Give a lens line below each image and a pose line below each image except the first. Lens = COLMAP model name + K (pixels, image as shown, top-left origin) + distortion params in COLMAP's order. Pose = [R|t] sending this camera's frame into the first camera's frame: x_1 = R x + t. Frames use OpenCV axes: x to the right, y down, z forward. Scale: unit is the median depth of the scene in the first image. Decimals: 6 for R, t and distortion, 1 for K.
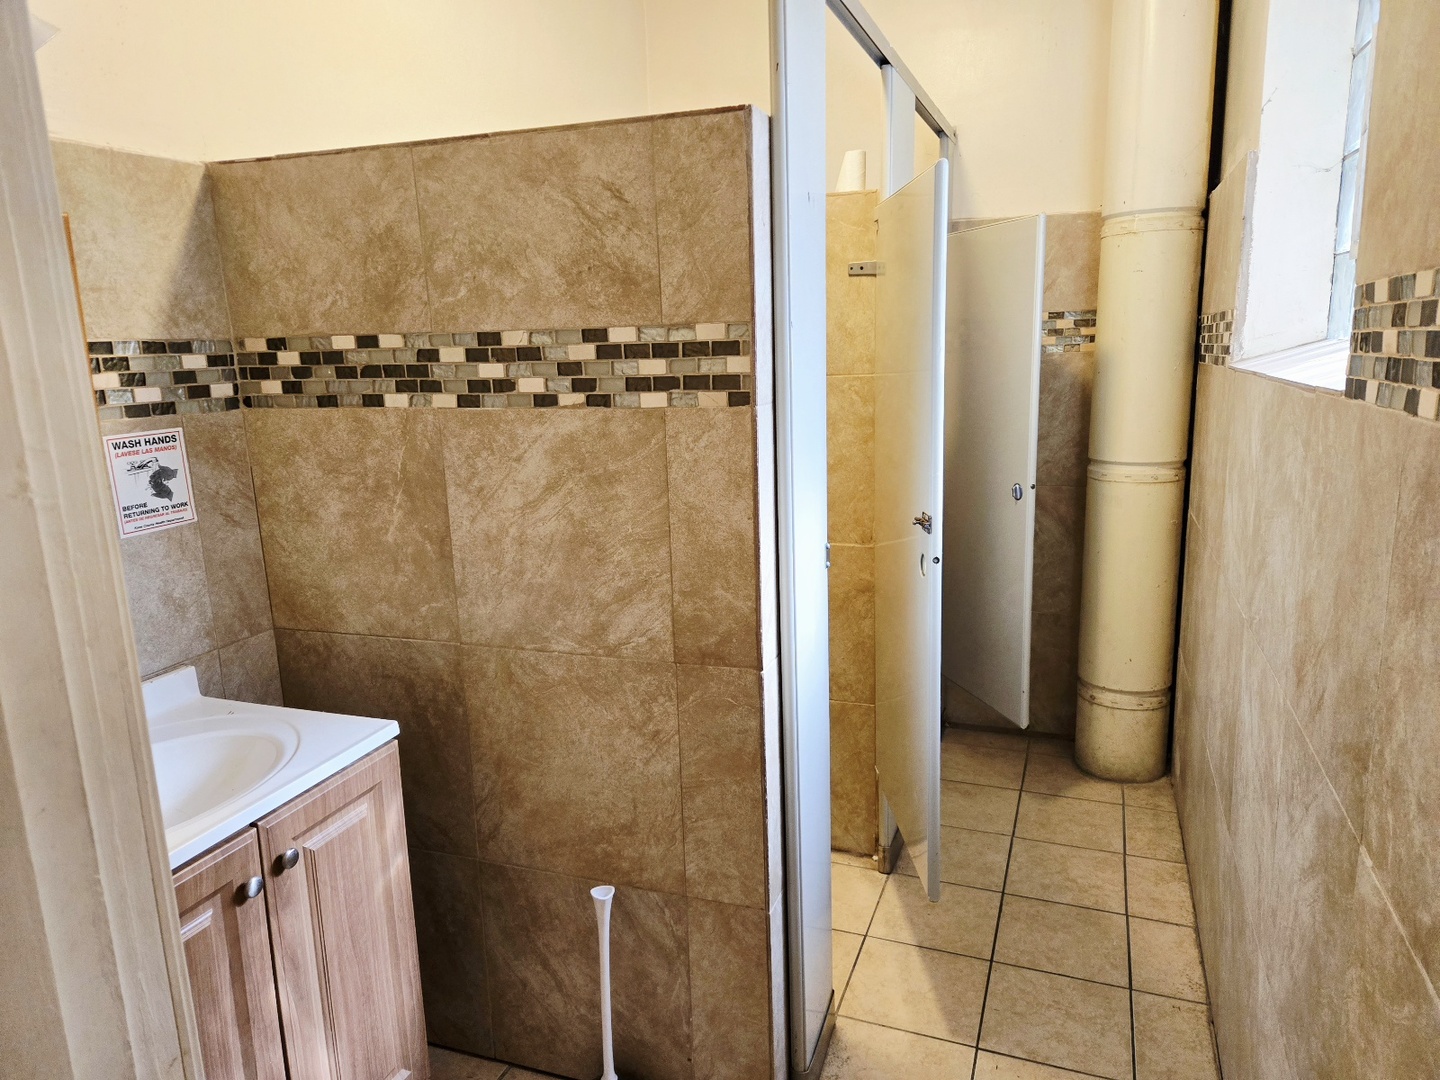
lens RADIAL K [[957.2, 0, 717.9], [0, 957.2, 535.6], [0, 0, 1]] dist [0.069855, -0.053166]
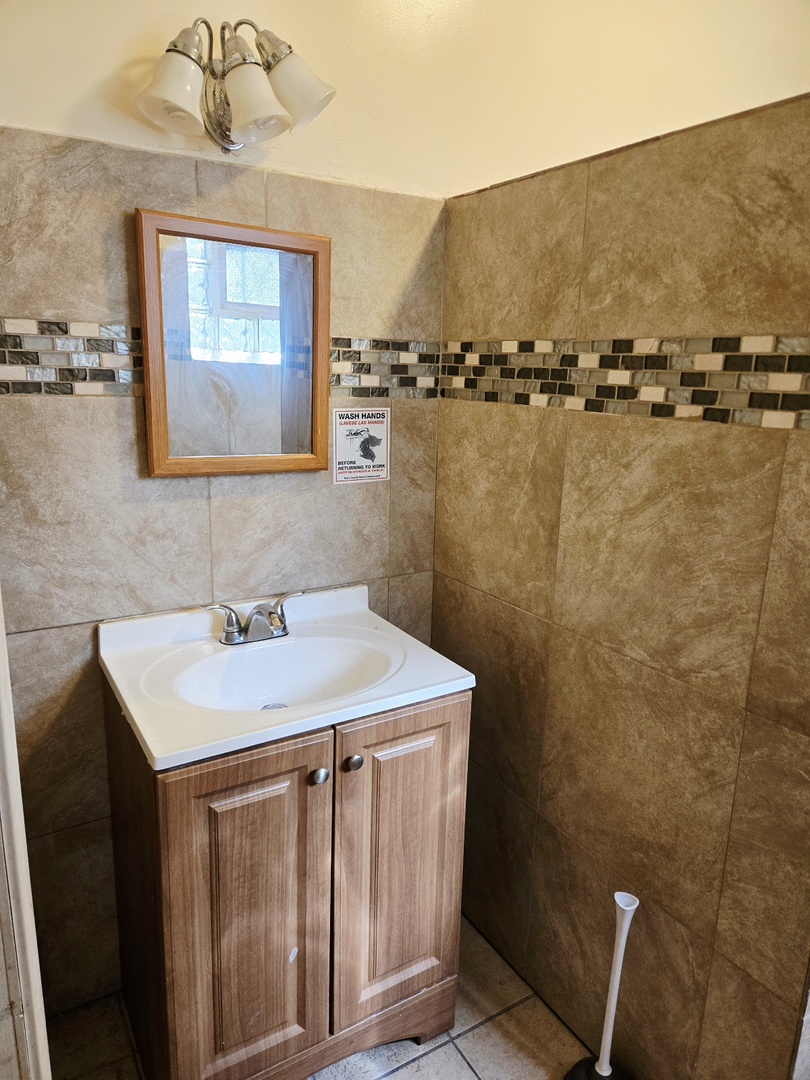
lens RADIAL K [[717.9, 0, 406.9], [0, 717.9, 538.8], [0, 0, 1]] dist [0.069855, -0.053166]
pose [[0.792348, 0.197638, -0.577169, 0.067016], [-0.177468, 0.979827, 0.091889, -0.032542], [0.583687, 0.029621, 0.811438, 0.240061]]
